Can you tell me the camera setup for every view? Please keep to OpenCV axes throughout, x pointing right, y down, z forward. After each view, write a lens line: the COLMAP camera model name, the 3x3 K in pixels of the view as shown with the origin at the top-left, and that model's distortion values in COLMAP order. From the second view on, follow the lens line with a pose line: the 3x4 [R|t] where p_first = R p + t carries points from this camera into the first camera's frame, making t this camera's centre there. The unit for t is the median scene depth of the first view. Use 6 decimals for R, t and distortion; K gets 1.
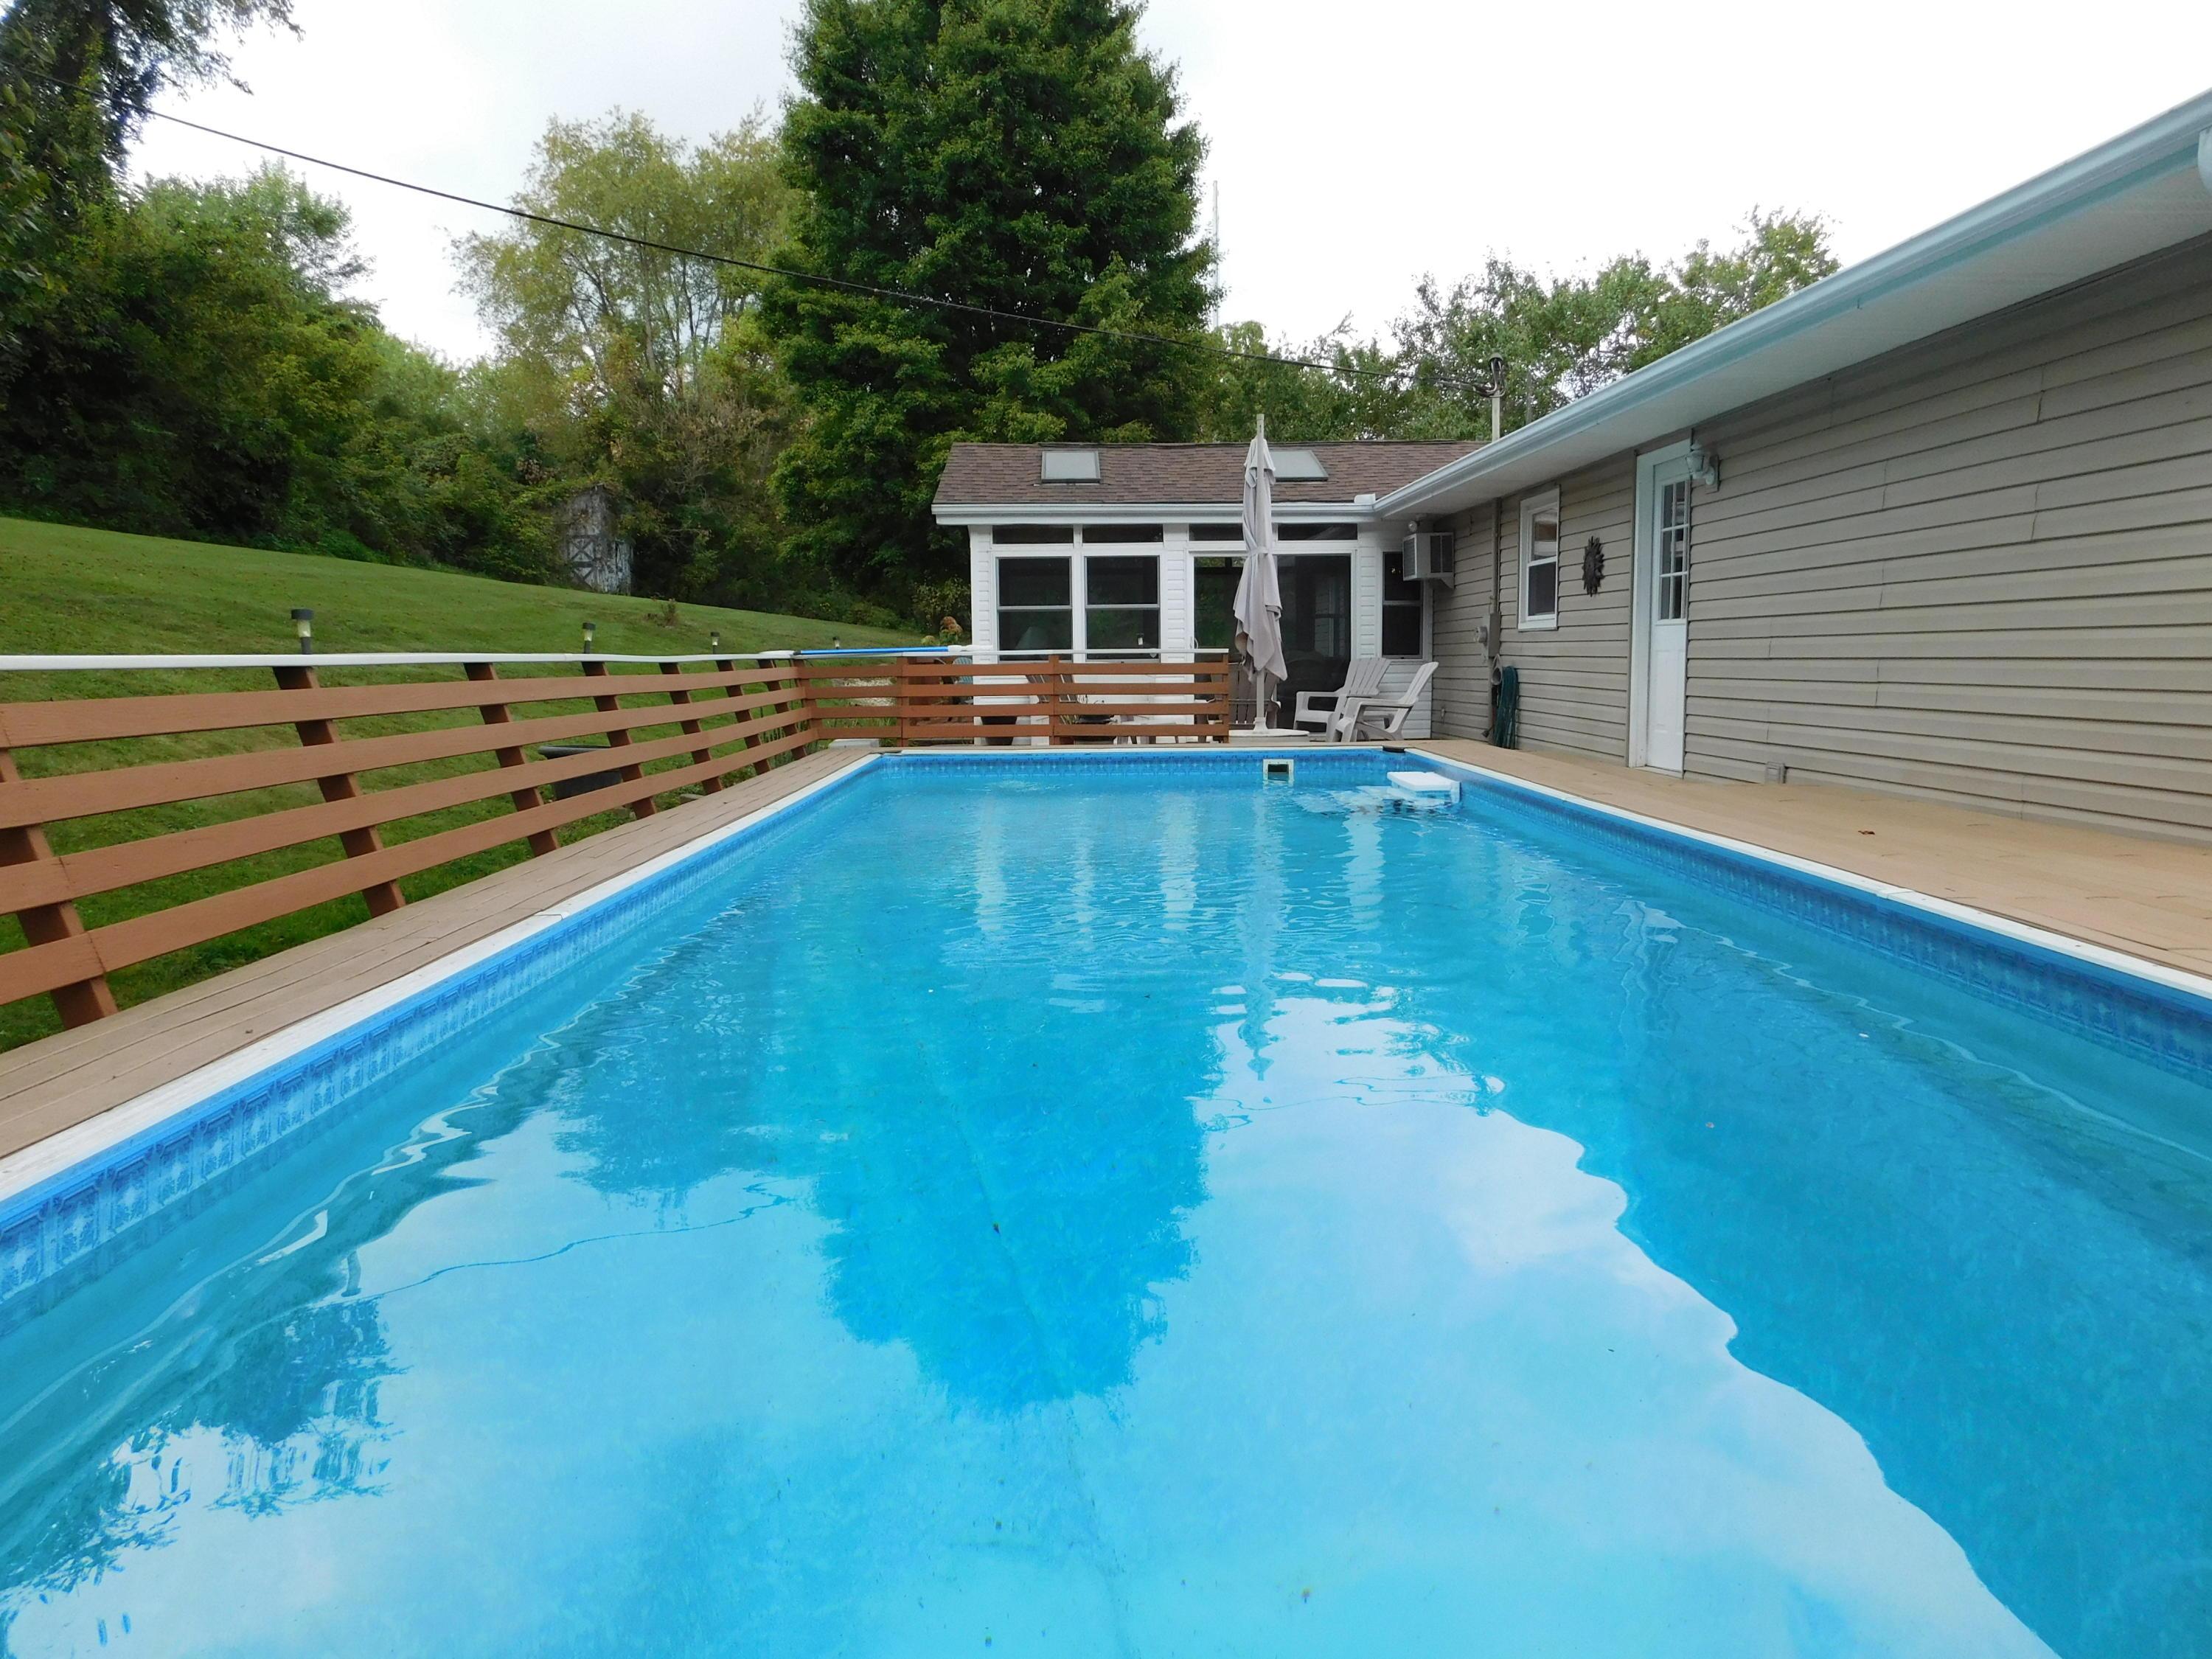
lens RADIAL K [[1476.2, 0, 1118.5], [0, 1476.2, 841.7], [0, 0, 1]] dist [-0.079665, 0.072110]
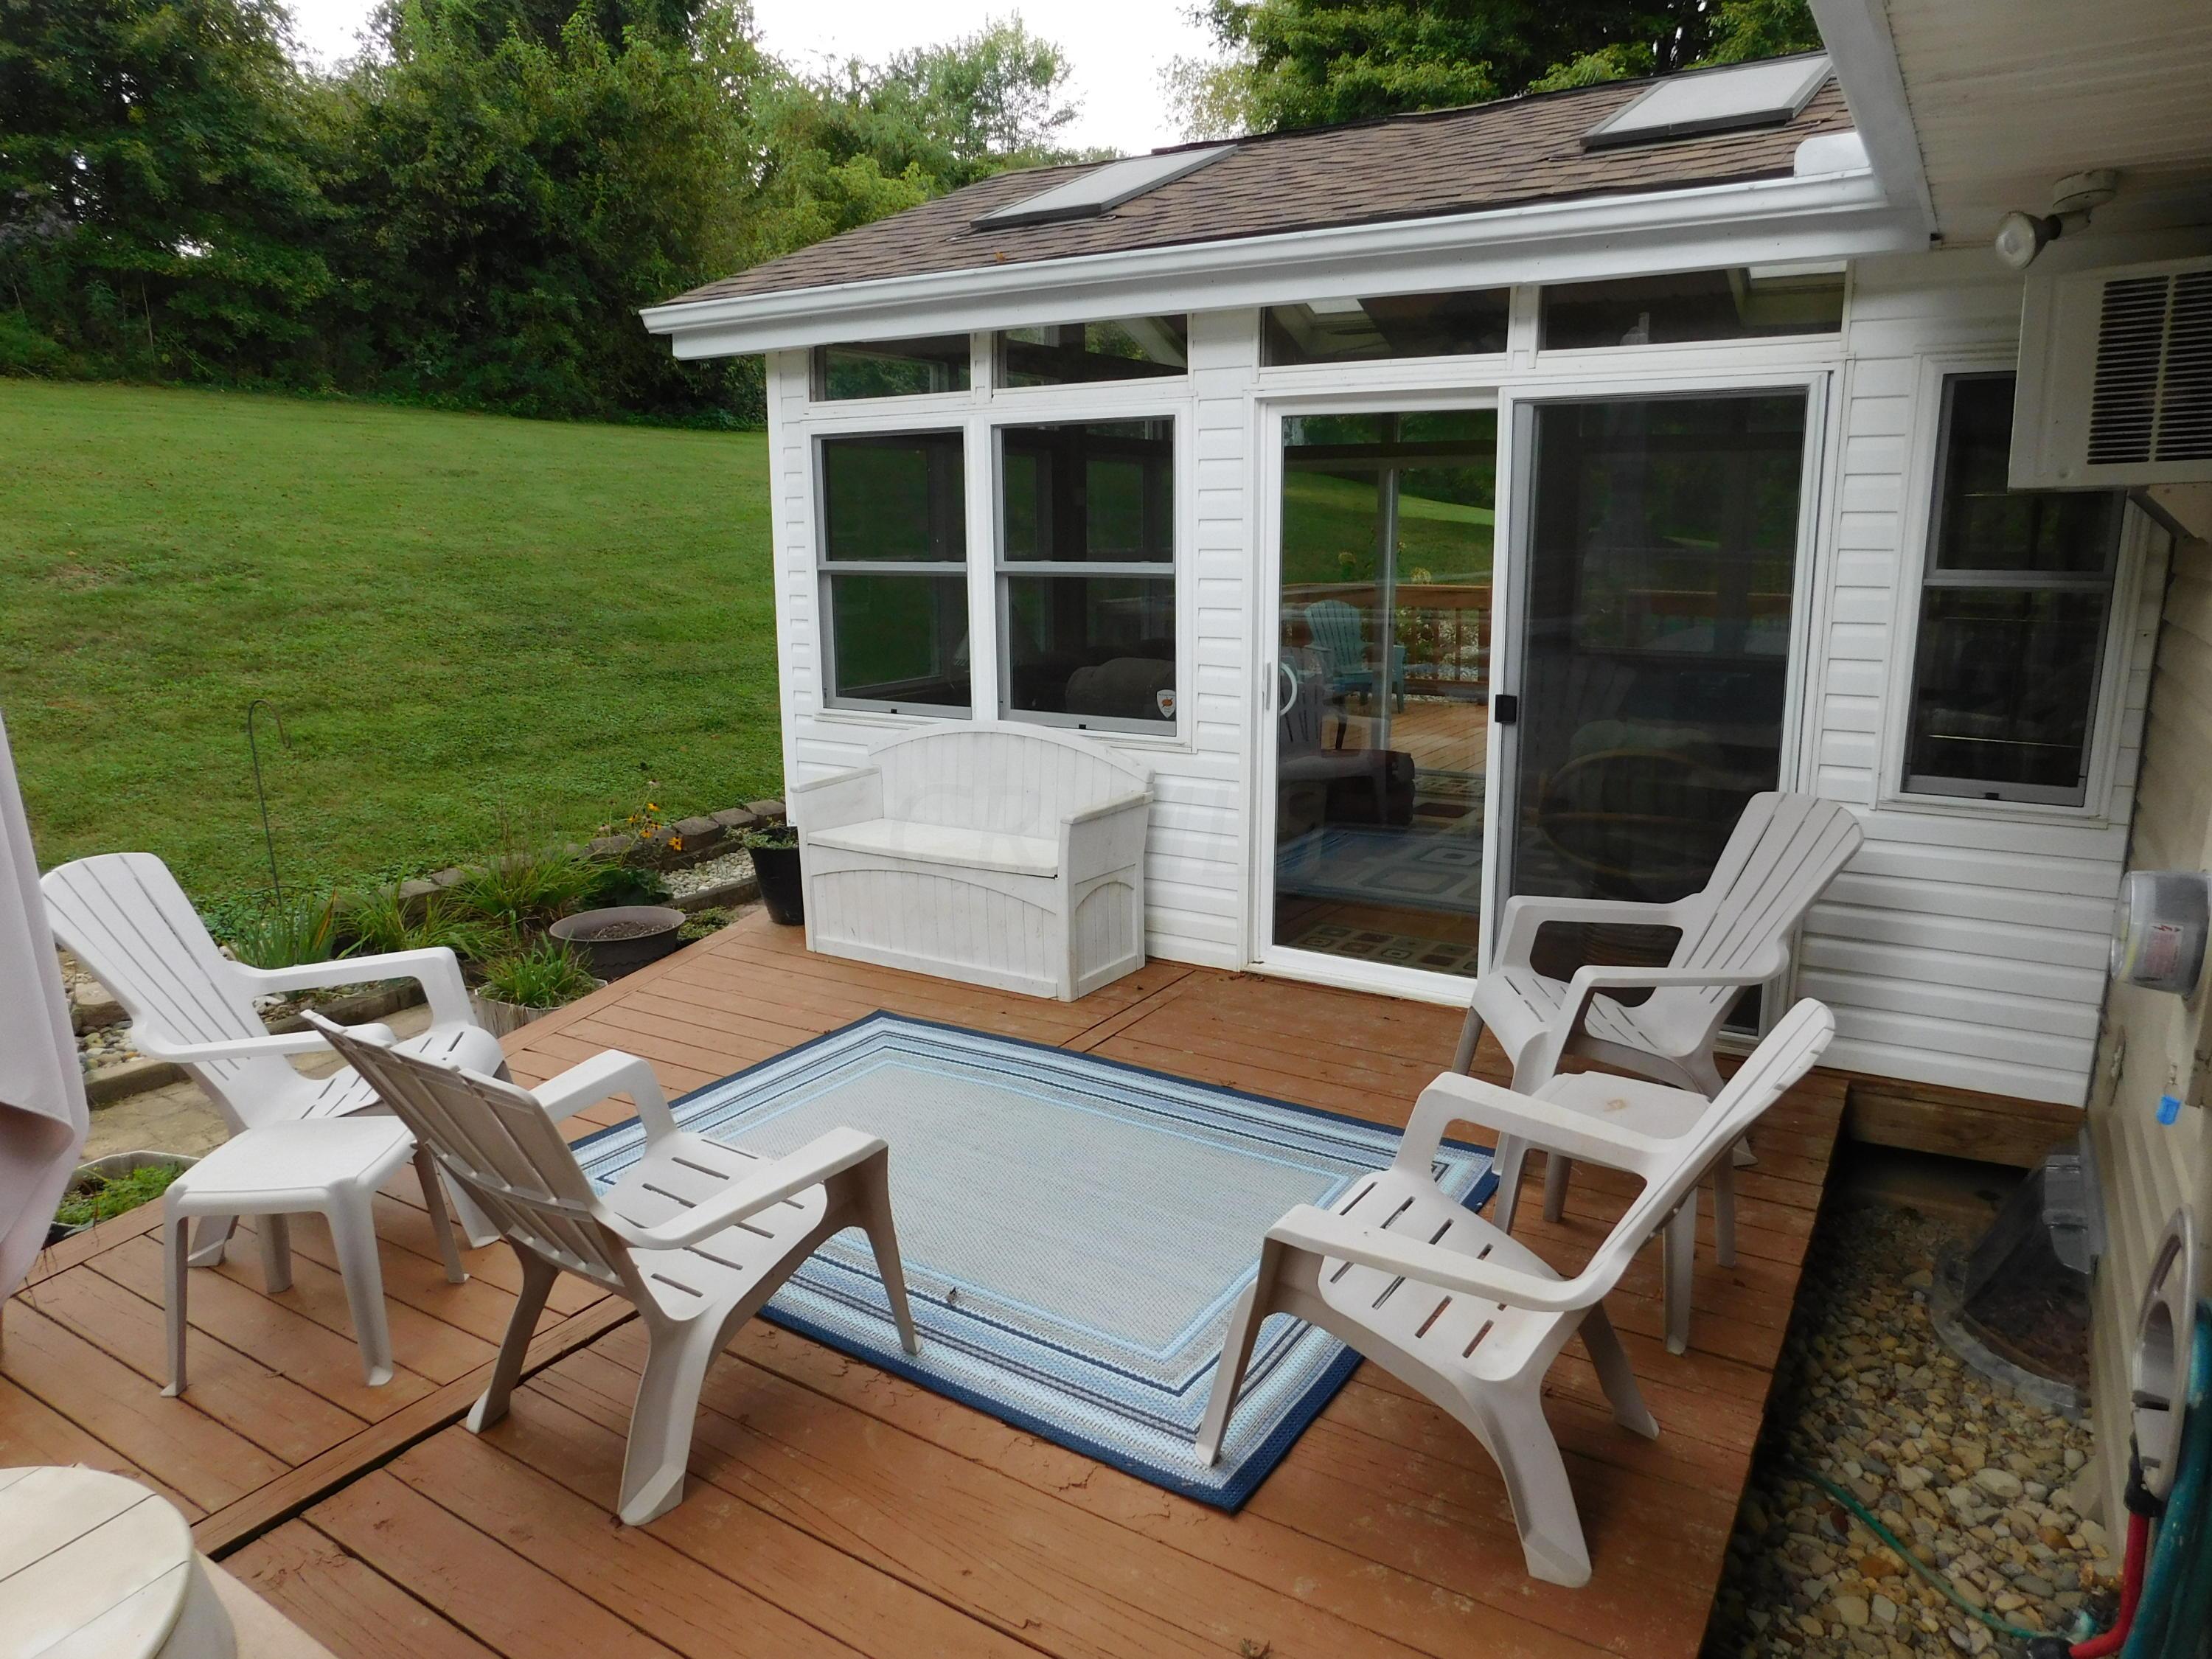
lens RADIAL K [[1476.2, 0, 1118.5], [0, 1476.2, 841.7], [0, 0, 1]] dist [-0.079665, 0.072110]
pose [[0.844124, 0.118470, -0.522895, 0.198616], [-0.069276, 0.991207, 0.112739, -0.135387], [0.531654, -0.058942, 0.844908, 0.707985]]
